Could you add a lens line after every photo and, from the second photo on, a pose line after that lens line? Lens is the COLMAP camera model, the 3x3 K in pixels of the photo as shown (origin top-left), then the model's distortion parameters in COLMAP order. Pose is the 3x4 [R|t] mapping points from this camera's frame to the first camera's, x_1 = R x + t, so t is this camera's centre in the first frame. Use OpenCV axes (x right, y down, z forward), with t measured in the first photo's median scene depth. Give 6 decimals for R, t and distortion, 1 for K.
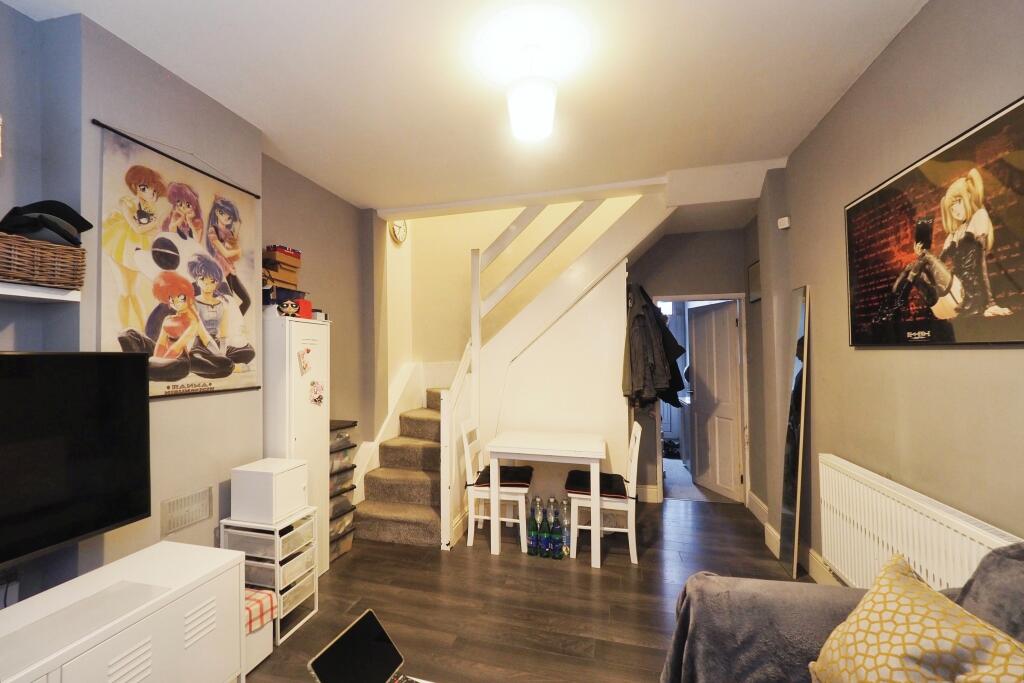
lens RADIAL K [[423.8, 0, 508.6], [0, 423.8, 344.7], [0, 0, 1]] dist [-0.023007, -0.000352]
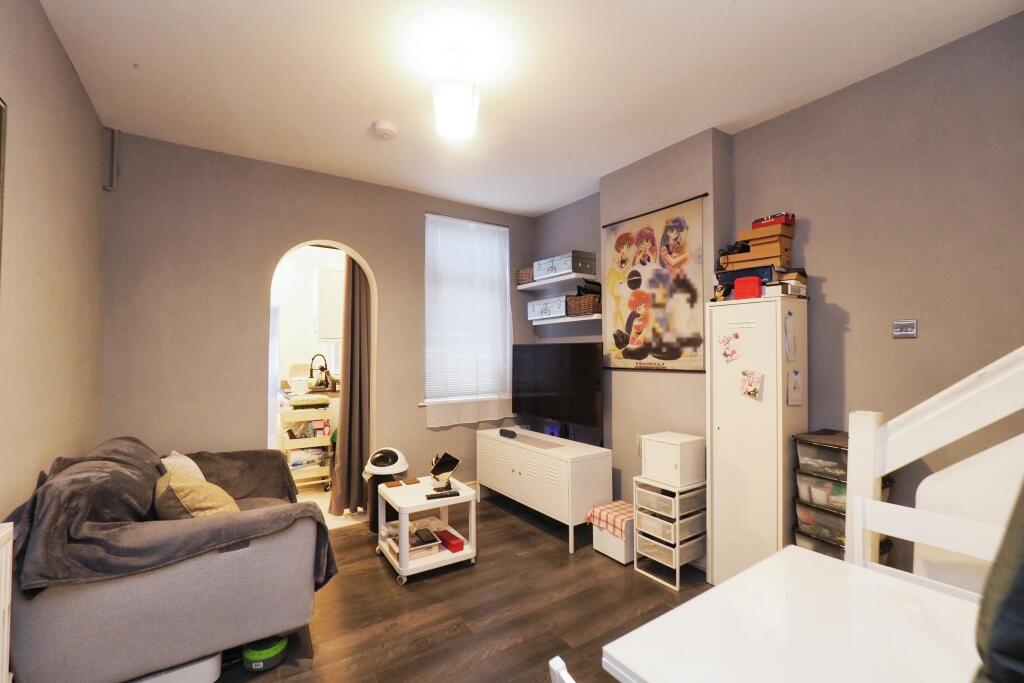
lens RADIAL K [[423.8, 0, 508.8], [0, 423.8, 346.9], [0, 0, 1]] dist [-0.023007, -0.000352]
pose [[-0.666432, 0.009144, -0.745509, 0.678535], [0.036437, 0.999129, -0.020317, 0.051385], [0.744675, -0.040704, -0.666185, 1.641660]]
